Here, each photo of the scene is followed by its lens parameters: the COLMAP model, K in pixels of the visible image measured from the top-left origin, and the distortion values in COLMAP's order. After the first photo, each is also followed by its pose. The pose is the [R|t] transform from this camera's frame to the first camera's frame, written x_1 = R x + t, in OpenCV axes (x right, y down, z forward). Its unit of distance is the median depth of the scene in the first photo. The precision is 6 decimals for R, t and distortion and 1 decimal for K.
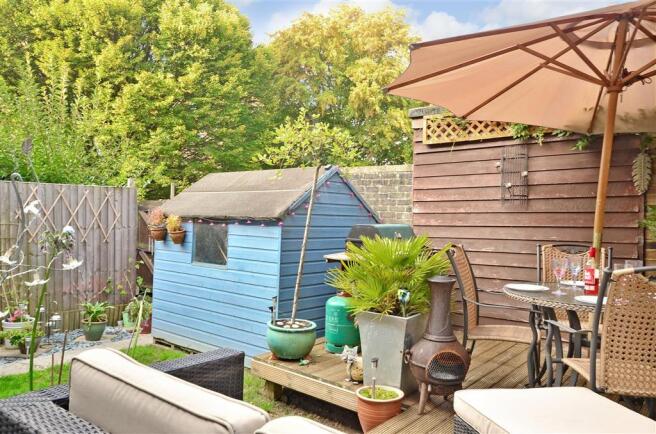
lens RADIAL K [[509.4, 0, 328.0], [0, 509.4, 217.0], [0, 0, 1]] dist [-0.004898, 0.050096]
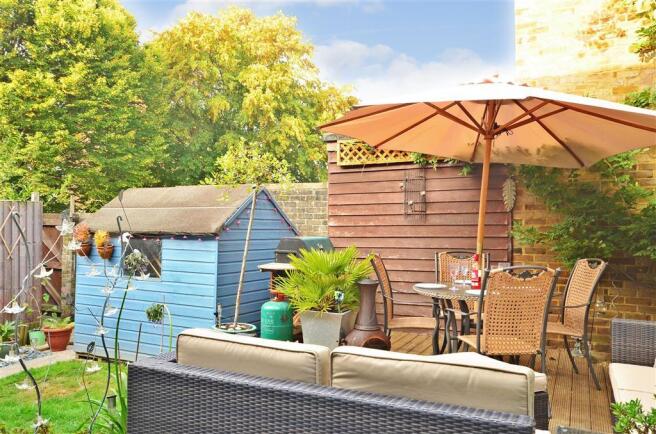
lens RADIAL K [[544.9, 0, 328.0], [0, 544.9, 217.0], [0, 0, 1]] dist [0.000845, 0.003305]
pose [[0.975807, -0.009080, 0.218447, -0.102953], [0.011645, 0.999878, -0.010458, -0.015917], [-0.218325, 0.012748, 0.975793, -0.184753]]
